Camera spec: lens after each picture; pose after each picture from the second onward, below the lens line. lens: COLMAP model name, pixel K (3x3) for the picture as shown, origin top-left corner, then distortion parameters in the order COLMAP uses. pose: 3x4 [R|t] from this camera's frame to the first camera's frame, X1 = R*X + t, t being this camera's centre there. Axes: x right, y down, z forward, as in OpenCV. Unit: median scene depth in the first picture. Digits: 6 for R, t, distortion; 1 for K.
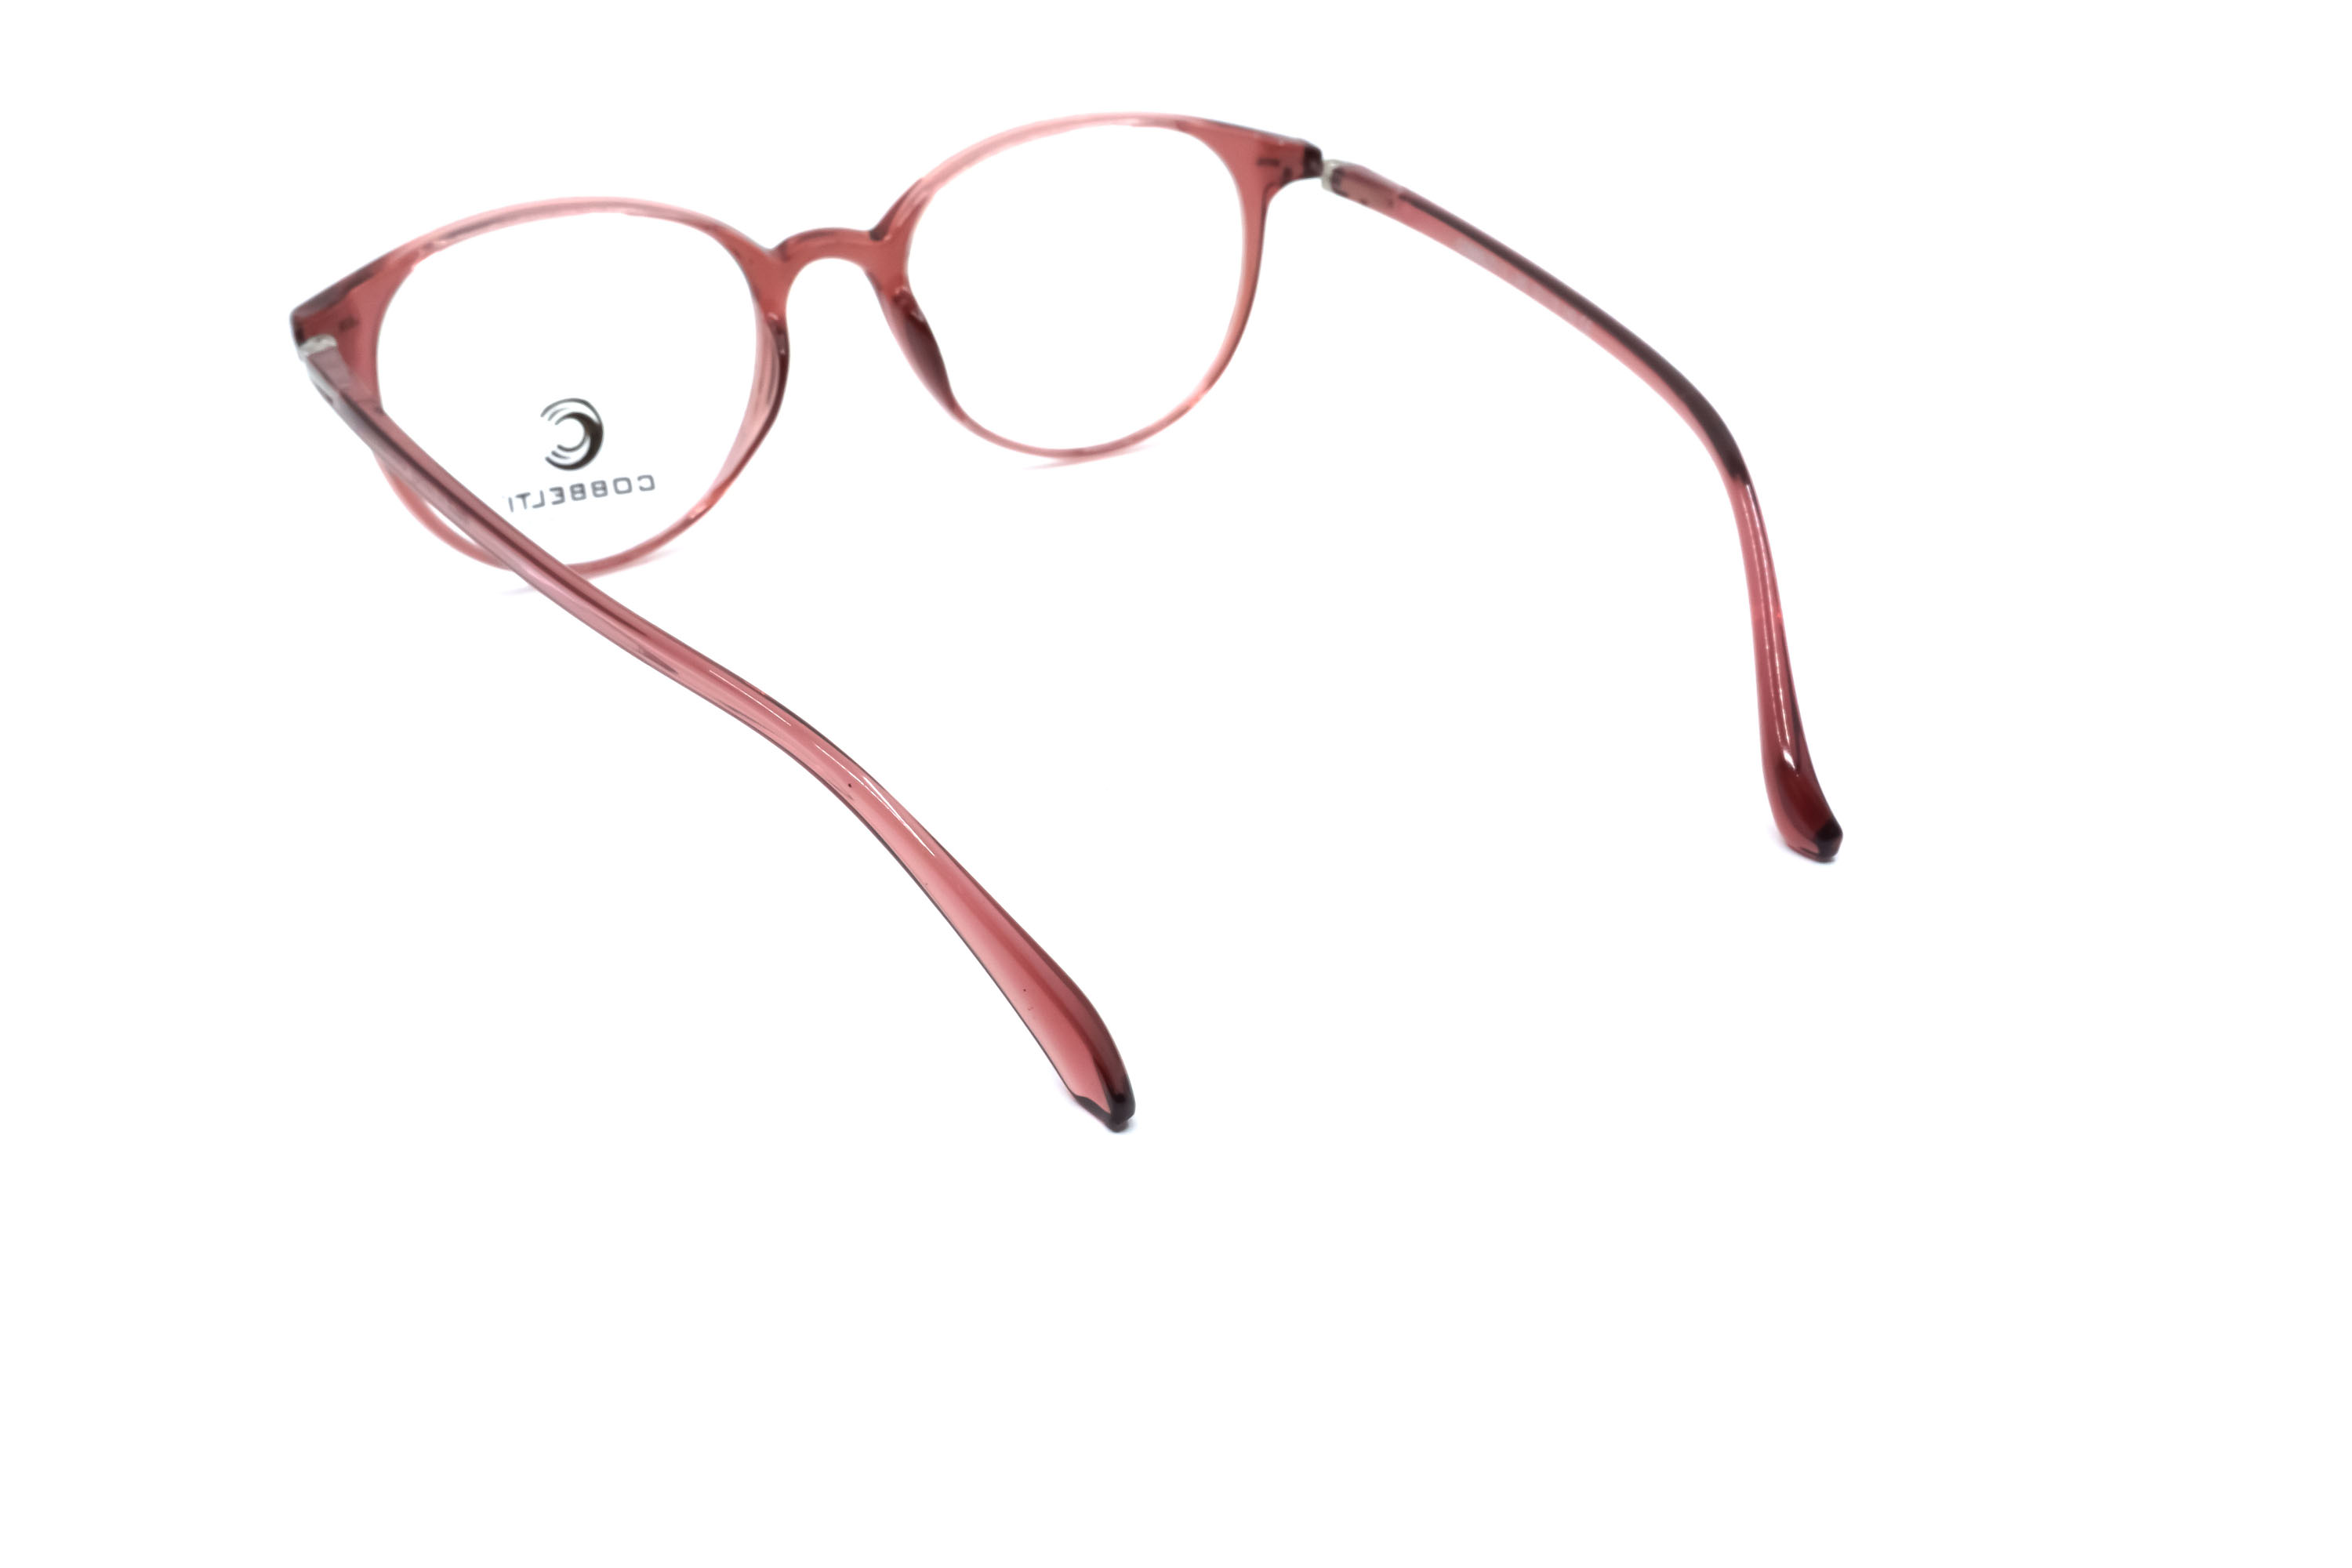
lens RADIAL K [[2644.3, 0, 1164.3], [0, 2644.3, 759.9], [0, 0, 1]] dist [0.041679, 0.000000]
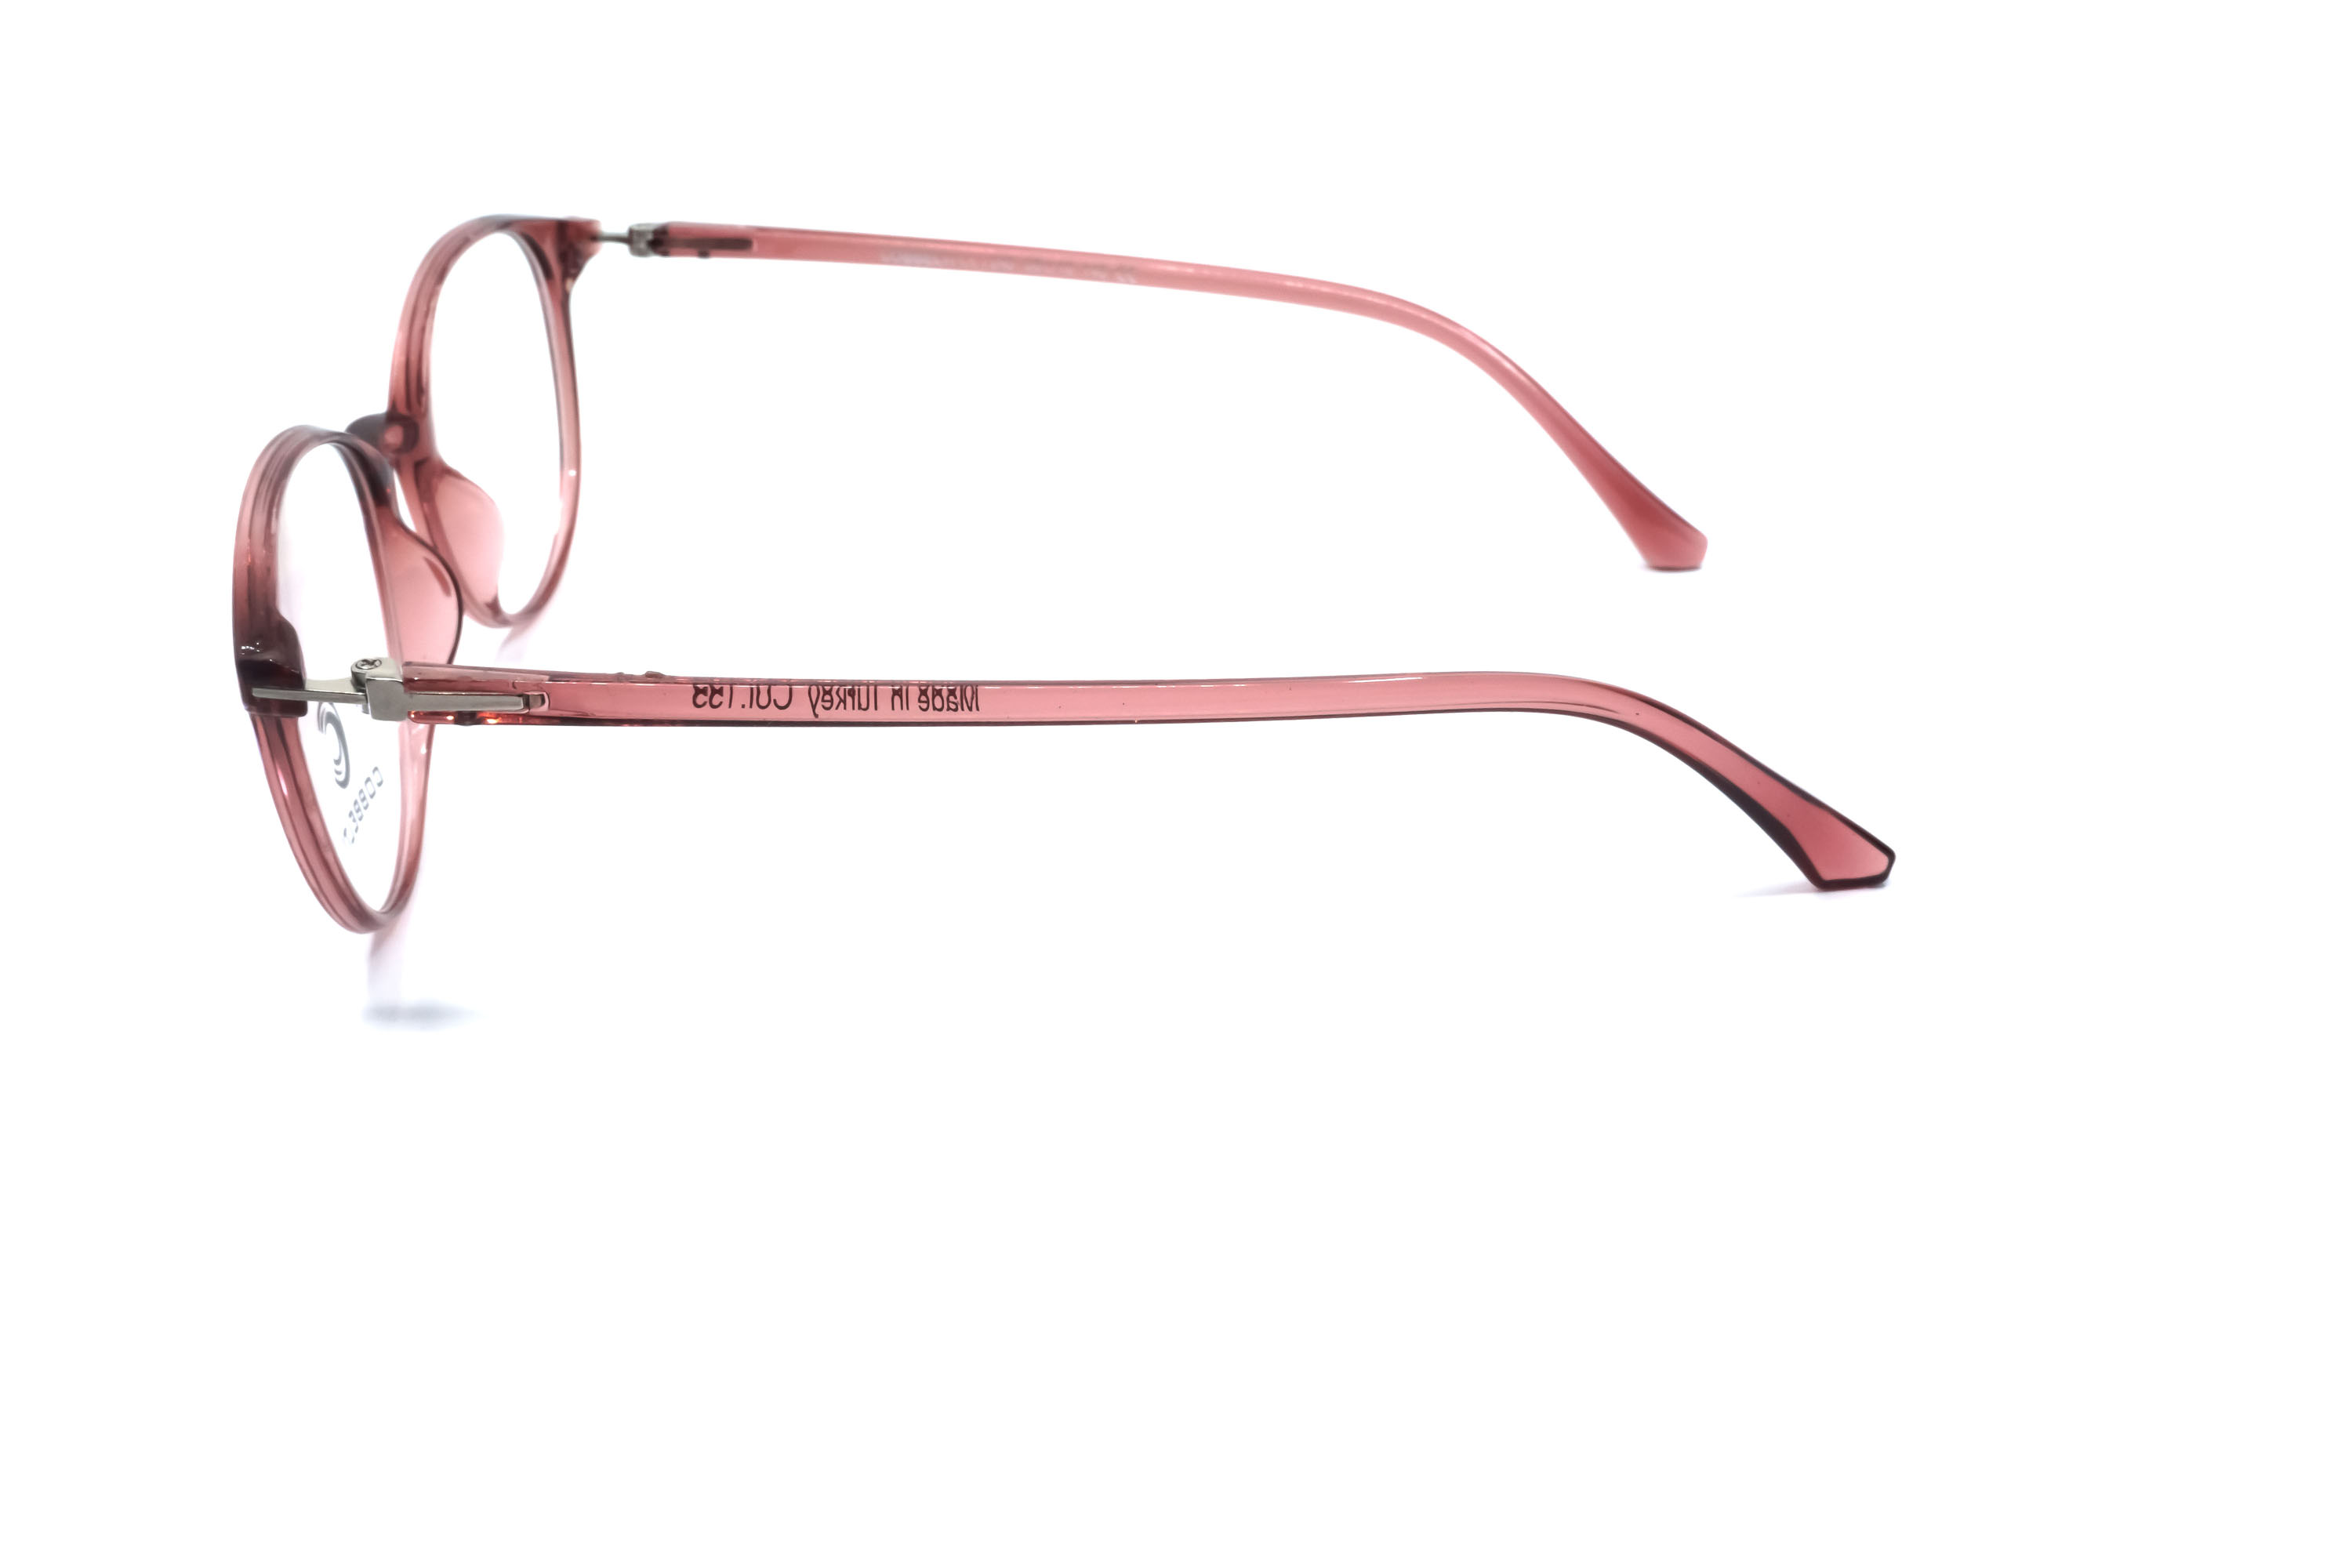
lens RADIAL K [[2644.3, 0, 1175.8], [0, 2644.3, 782.9], [0, 0, 1]] dist [0.041679, 0.000000]
pose [[0.495758, -0.376919, 0.782404, -0.692540], [0.399469, 0.898916, 0.179930, -0.149758], [-0.771134, 0.223344, 0.596212, 0.354923]]
